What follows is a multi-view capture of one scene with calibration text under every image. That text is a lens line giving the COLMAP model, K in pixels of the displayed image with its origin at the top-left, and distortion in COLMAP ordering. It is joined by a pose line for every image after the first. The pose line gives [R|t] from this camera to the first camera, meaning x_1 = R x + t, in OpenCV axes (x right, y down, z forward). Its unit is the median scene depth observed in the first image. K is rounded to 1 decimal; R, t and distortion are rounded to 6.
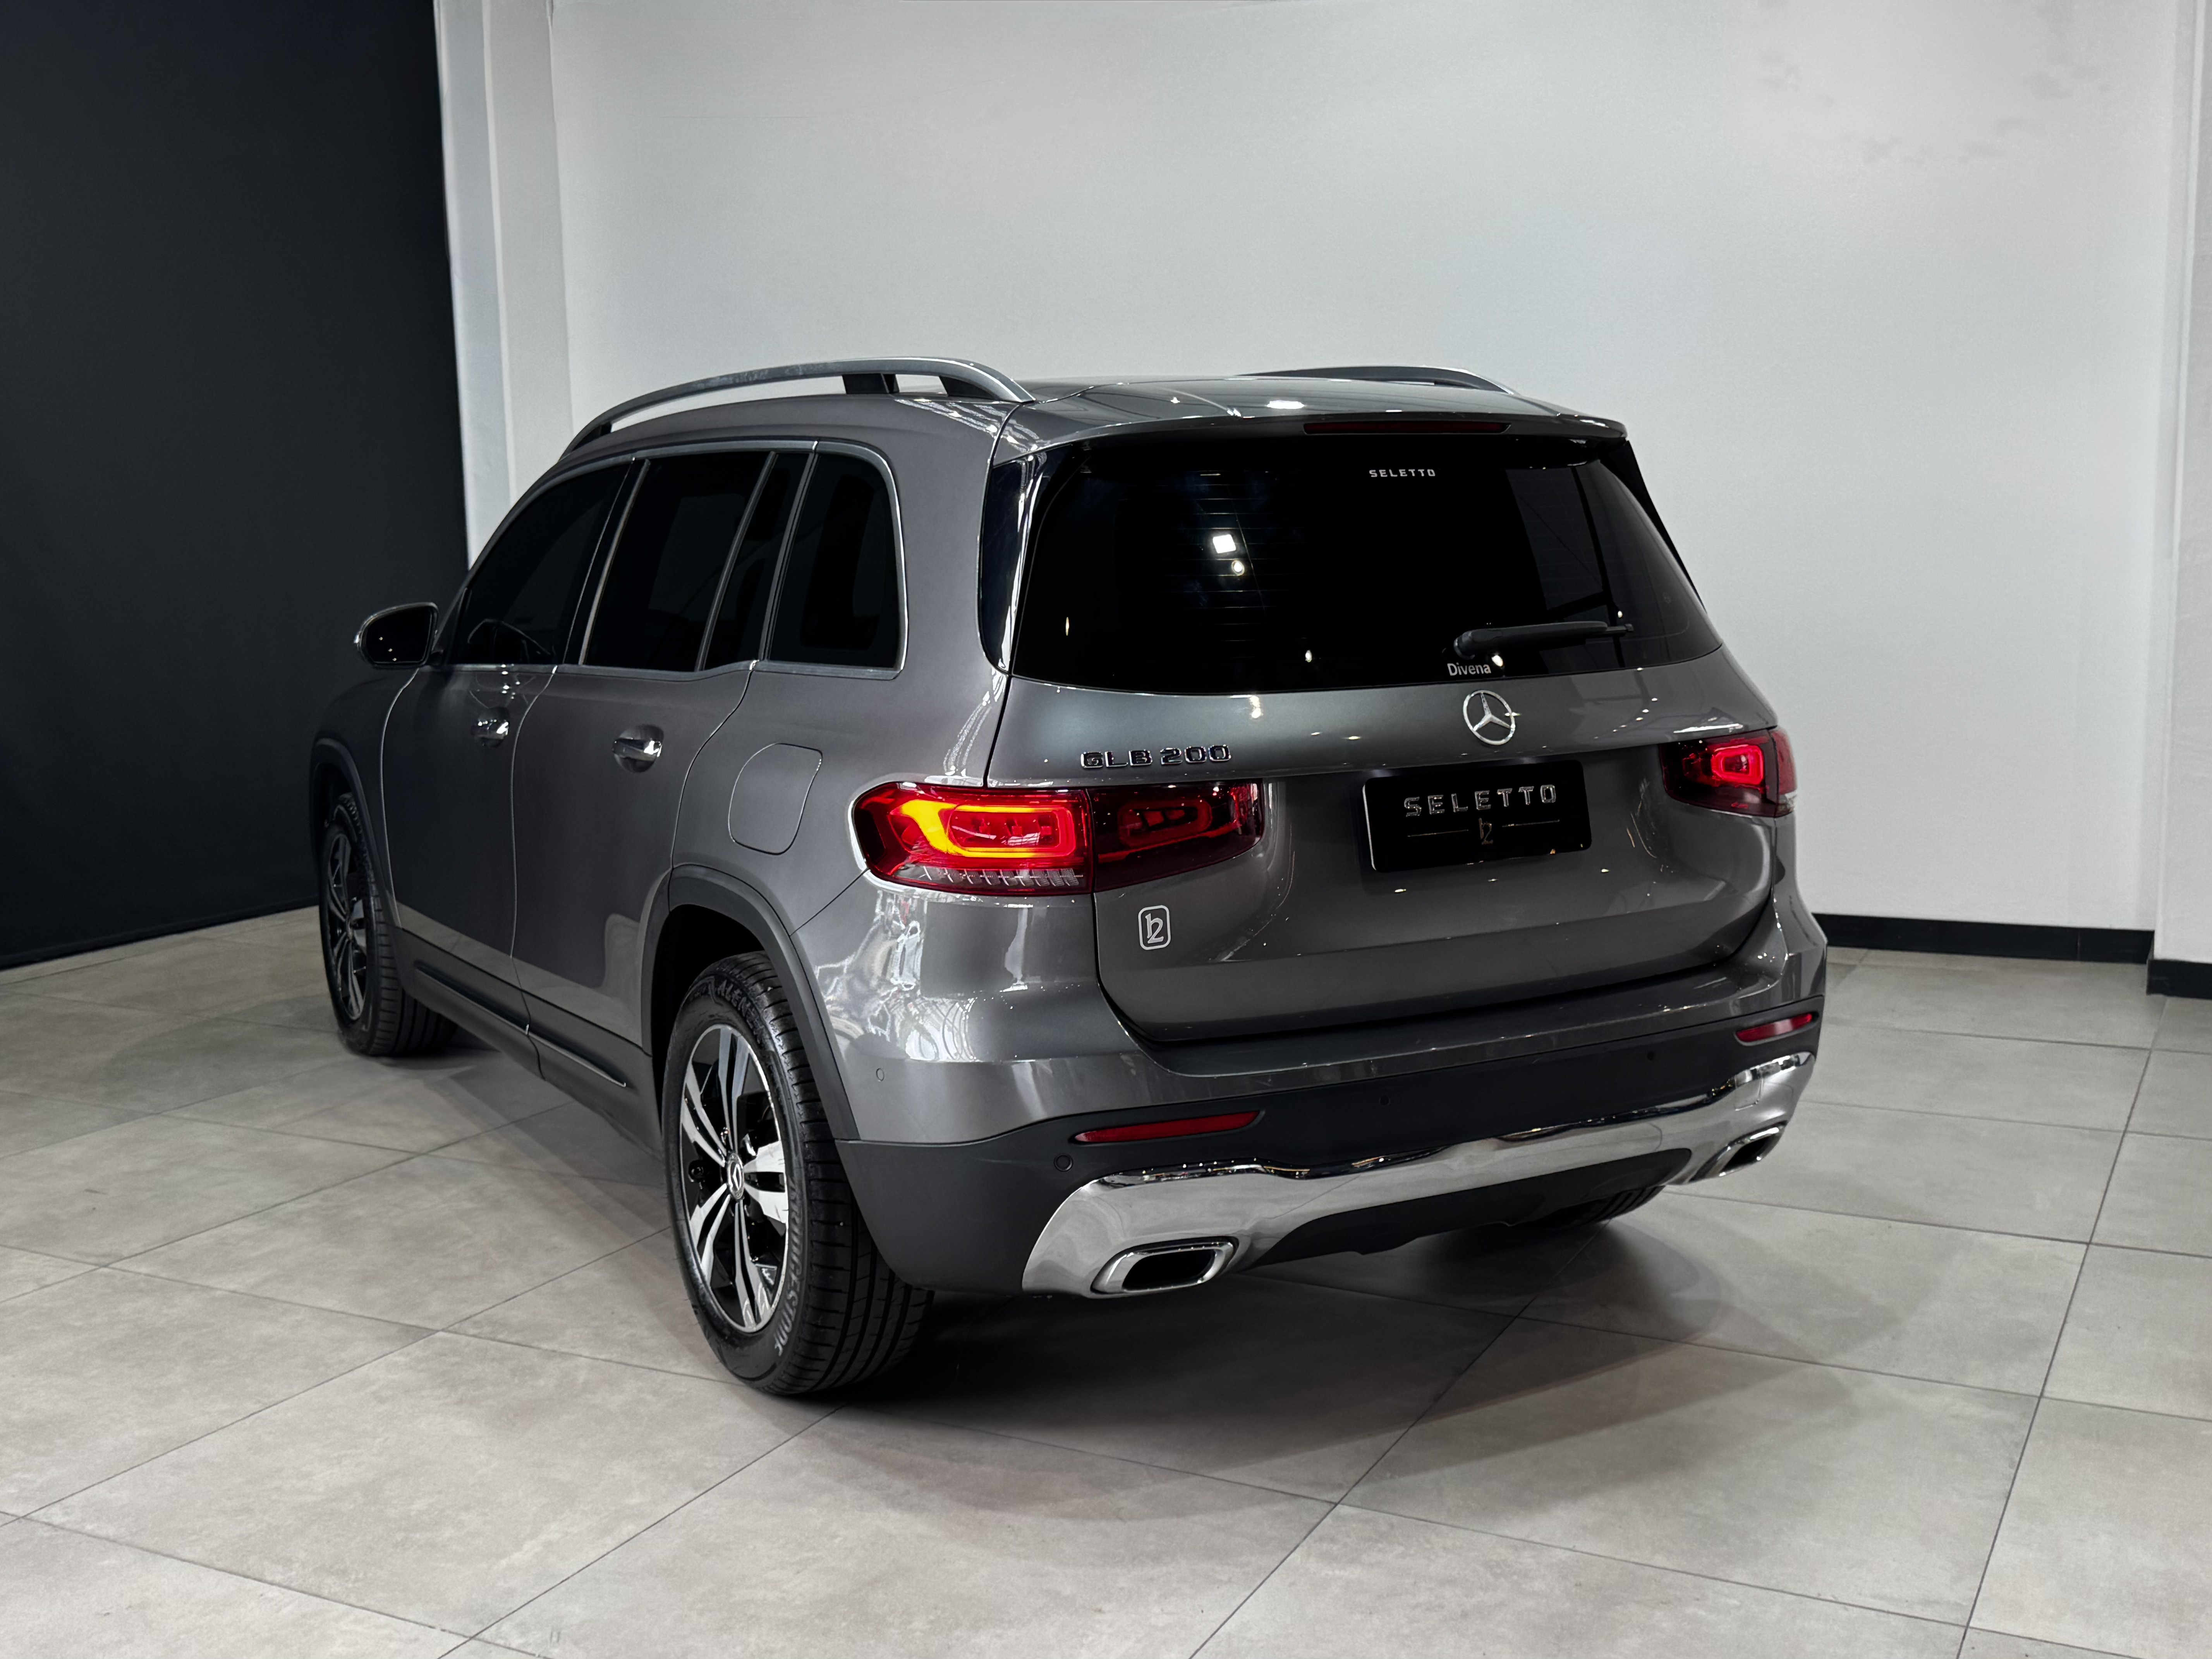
lens RADIAL K [[2346.9, 0, 1127.2], [0, 2346.9, 764.0], [0, 0, 1]] dist [0.099725, 0.000000]
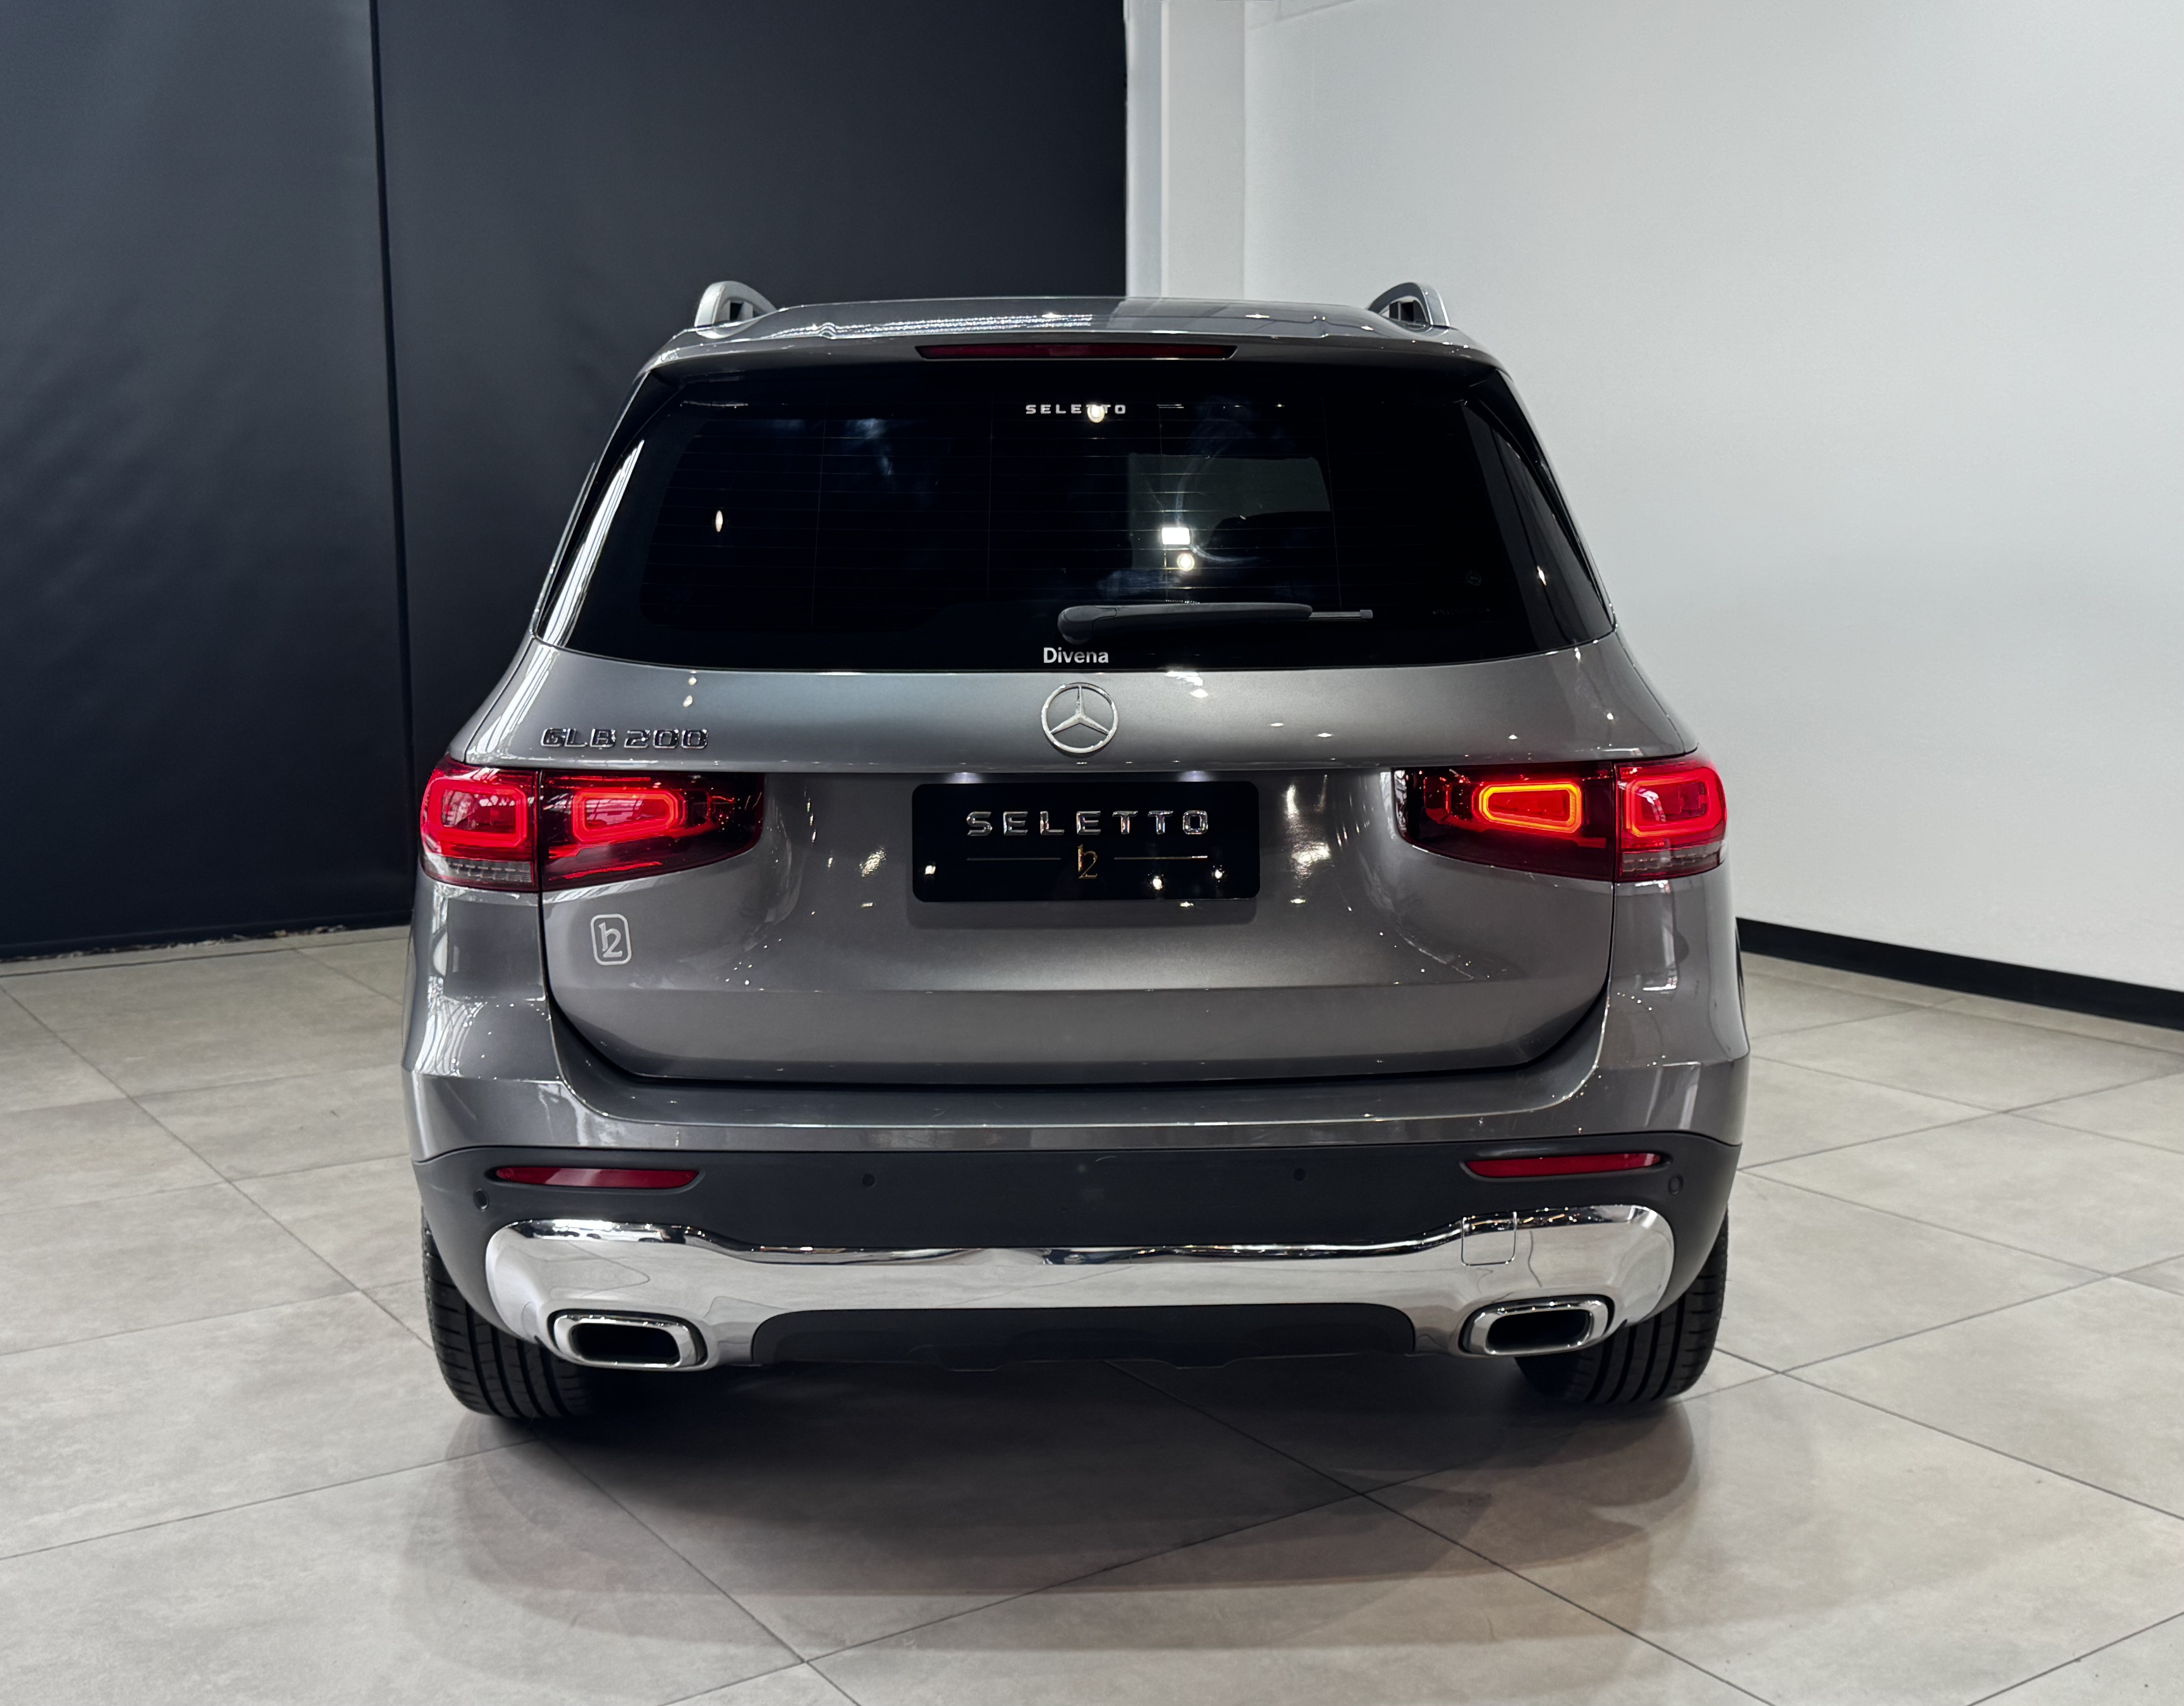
lens RADIAL K [[2464.1, 0, 1111.1], [0, 2464.1, 777.5], [0, 0, 1]] dist [0.068792, 0.000000]
pose [[0.873770, 0.060861, -0.482516, 0.558584], [-0.060504, 0.998035, 0.016320, -0.013593], [0.482561, 0.014934, 0.875735, 0.282301]]
